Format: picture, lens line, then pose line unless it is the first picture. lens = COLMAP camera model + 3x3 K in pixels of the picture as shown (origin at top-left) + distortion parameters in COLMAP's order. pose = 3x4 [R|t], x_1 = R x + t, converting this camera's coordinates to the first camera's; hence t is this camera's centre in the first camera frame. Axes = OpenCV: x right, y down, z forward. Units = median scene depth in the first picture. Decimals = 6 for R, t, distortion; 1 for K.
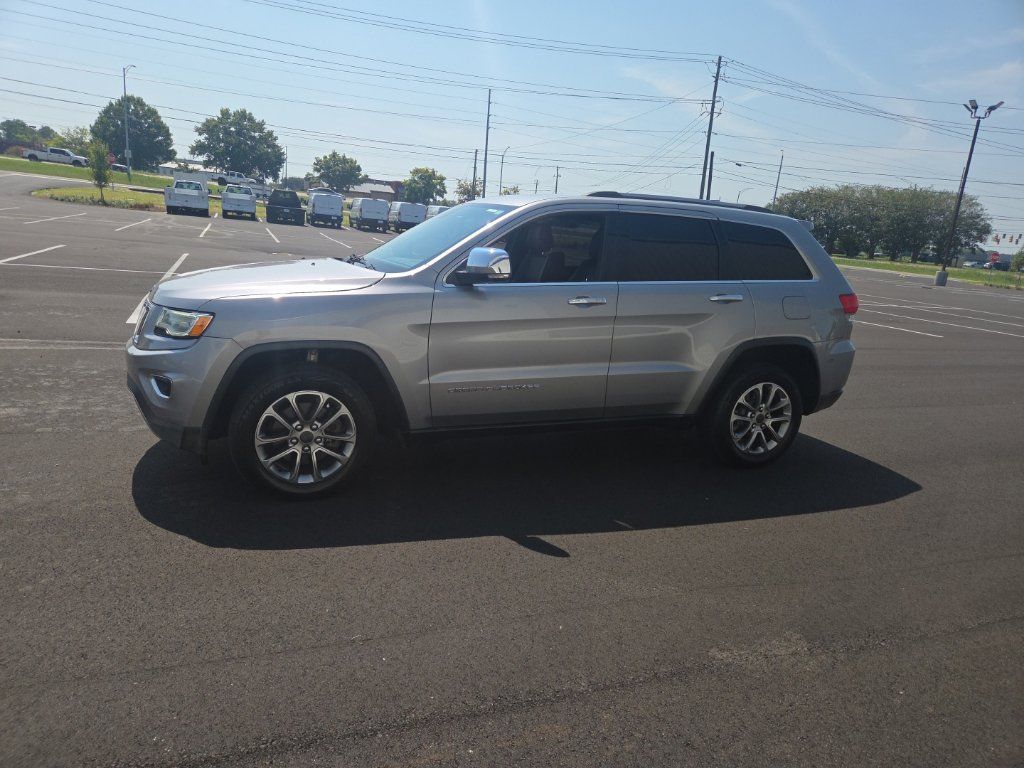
lens RADIAL K [[672.0, 0, 499.3], [0, 672.0, 403.6], [0, 0, 1]] dist [0.062512, -0.051386]
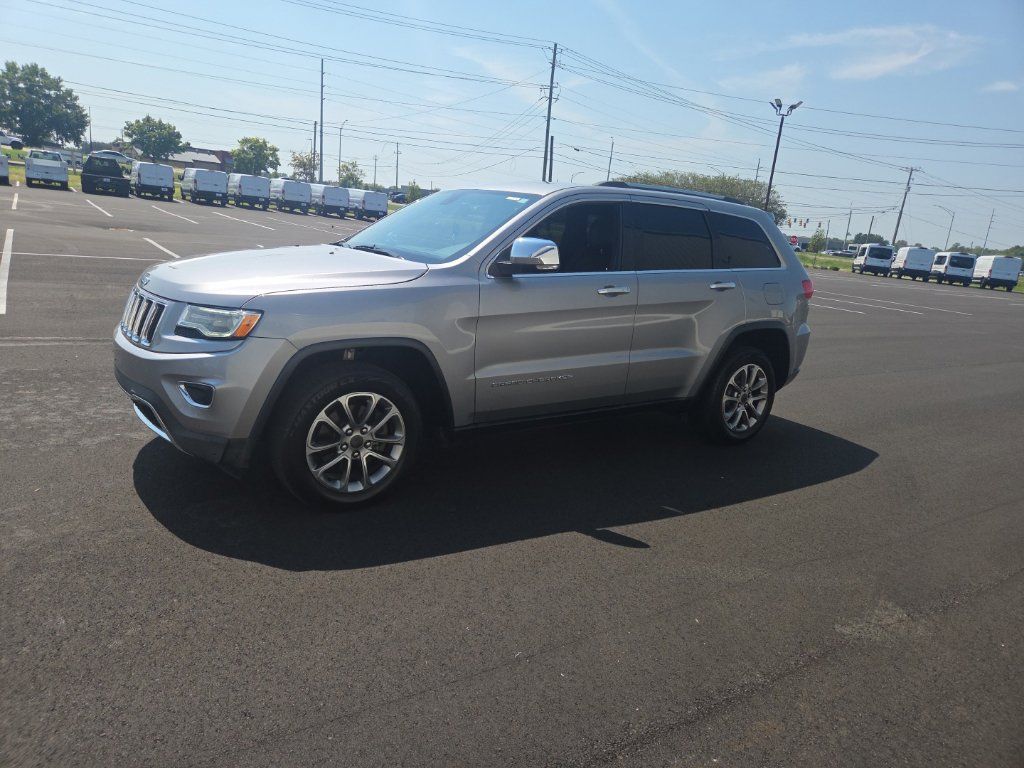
lens RADIAL K [[672.6, 0, 495.9], [0, 672.6, 387.9], [0, 0, 1]] dist [0.067269, -0.055064]
pose [[0.975007, -0.040793, 0.218396, -0.223514], [0.038889, 0.999159, 0.013012, -0.021846], [-0.218743, -0.004194, 0.975774, 0.041836]]
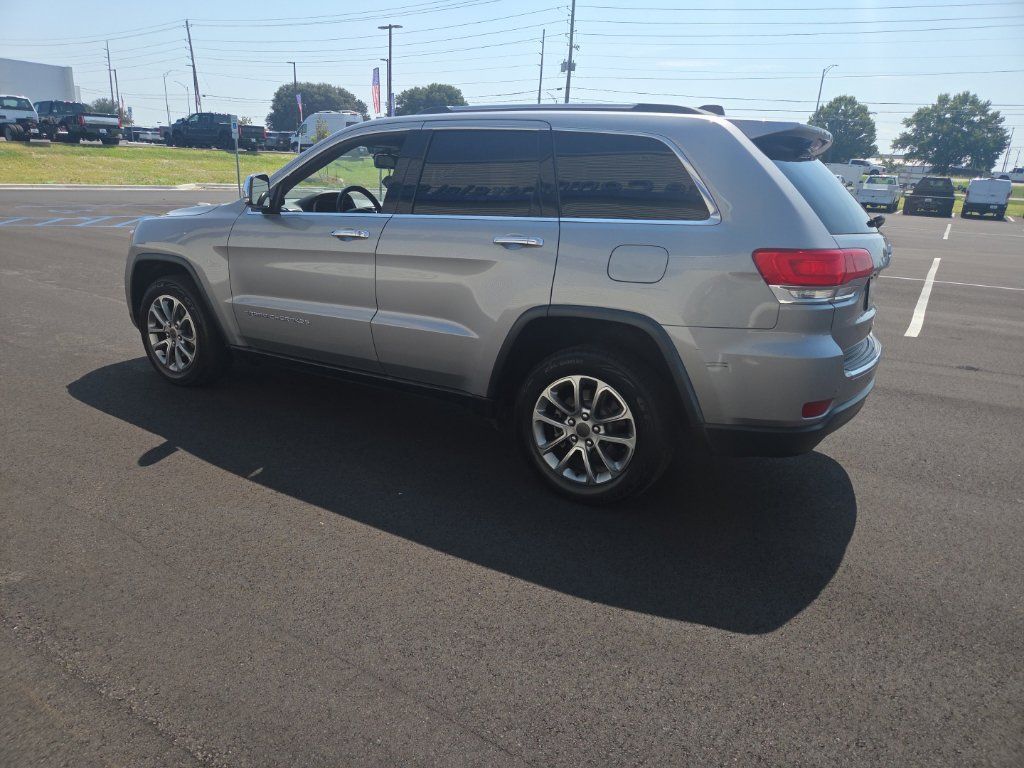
lens RADIAL K [[673.6, 0, 501.1], [0, 673.6, 401.2], [0, 0, 1]] dist [0.064201, -0.052243]
pose [[0.610757, 0.196132, -0.767143, 0.817636], [-0.198806, 0.975787, 0.091197, -0.048579], [0.766454, 0.096814, 0.634961, 0.504567]]
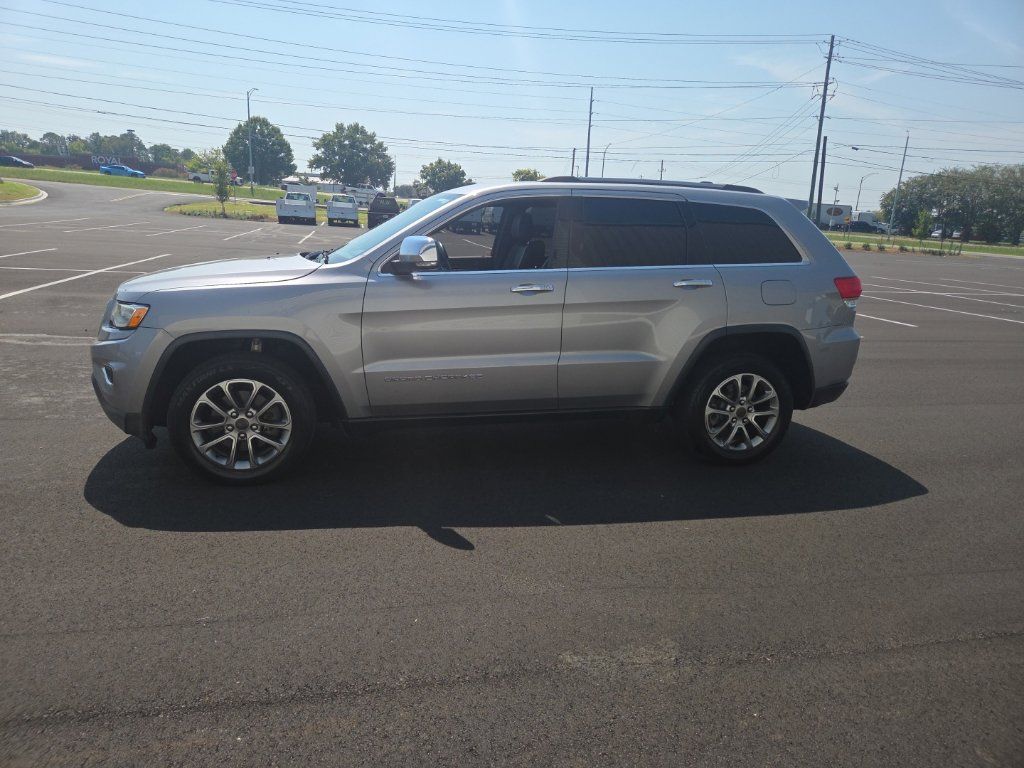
lens RADIAL K [[672.6, 0, 495.9], [0, 672.6, 387.9], [0, 0, 1]] dist [0.067269, -0.055064]
pose [[0.987762, 0.002948, -0.155939, 0.192948], [-0.006341, 0.999754, -0.021267, 0.010153], [0.155838, 0.021996, 0.987538, 0.028984]]
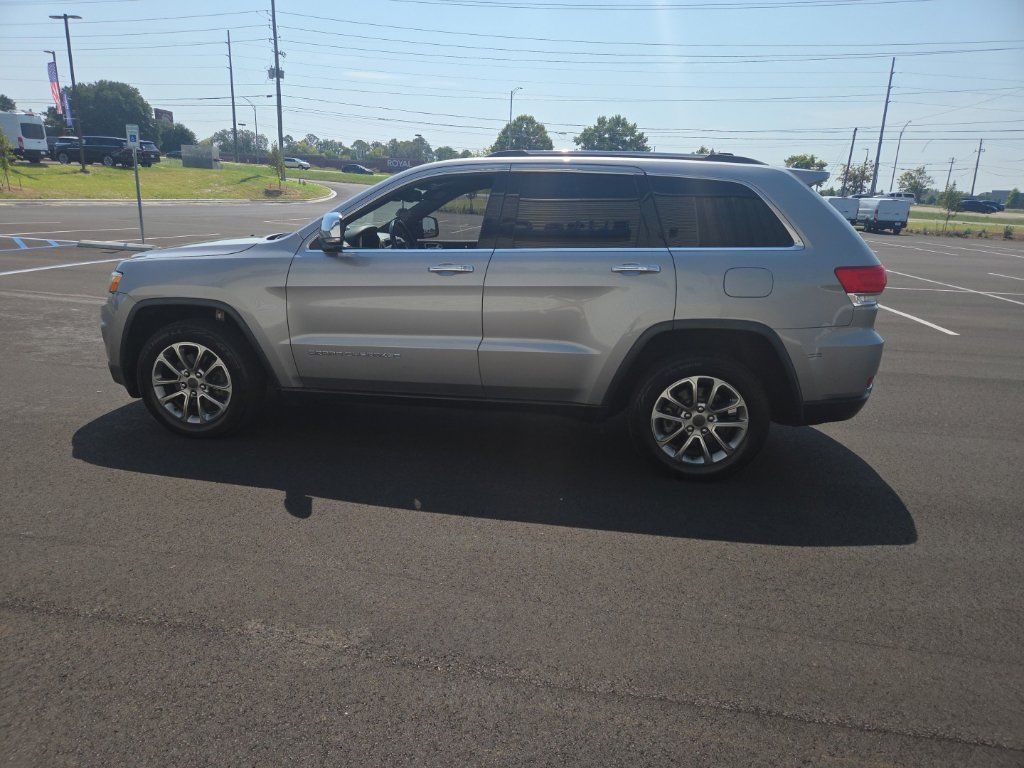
lens RADIAL K [[674.1, 0, 497.1], [0, 674.1, 405.8], [0, 0, 1]] dist [0.067841, -0.057690]
pose [[0.870016, 0.096634, -0.483461, 0.551118], [-0.094890, 0.995090, 0.028137, 0.004450], [0.483806, 0.021396, 0.874914, 0.174071]]
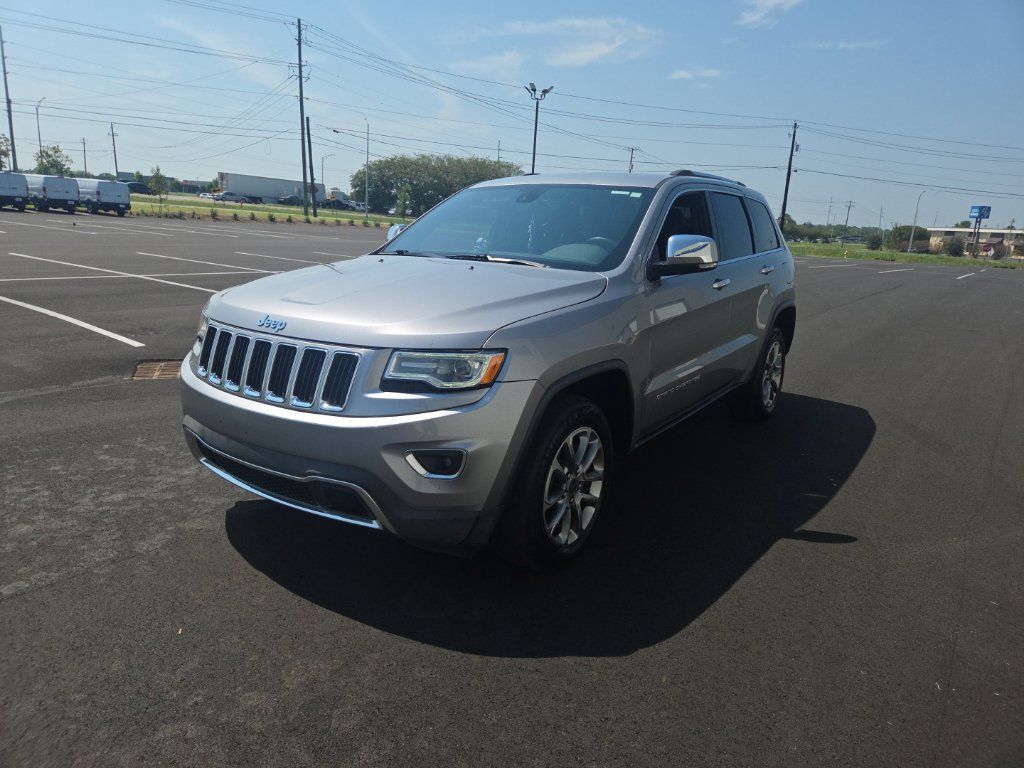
lens RADIAL K [[675.2, 0, 500.1], [0, 675.2, 387.2], [0, 0, 1]] dist [0.062084, -0.046088]
pose [[0.837769, -0.167473, 0.519708, -0.564582], [0.155535, 0.985564, 0.066871, -0.099062], [-0.523405, 0.024810, 0.851723, 0.270769]]
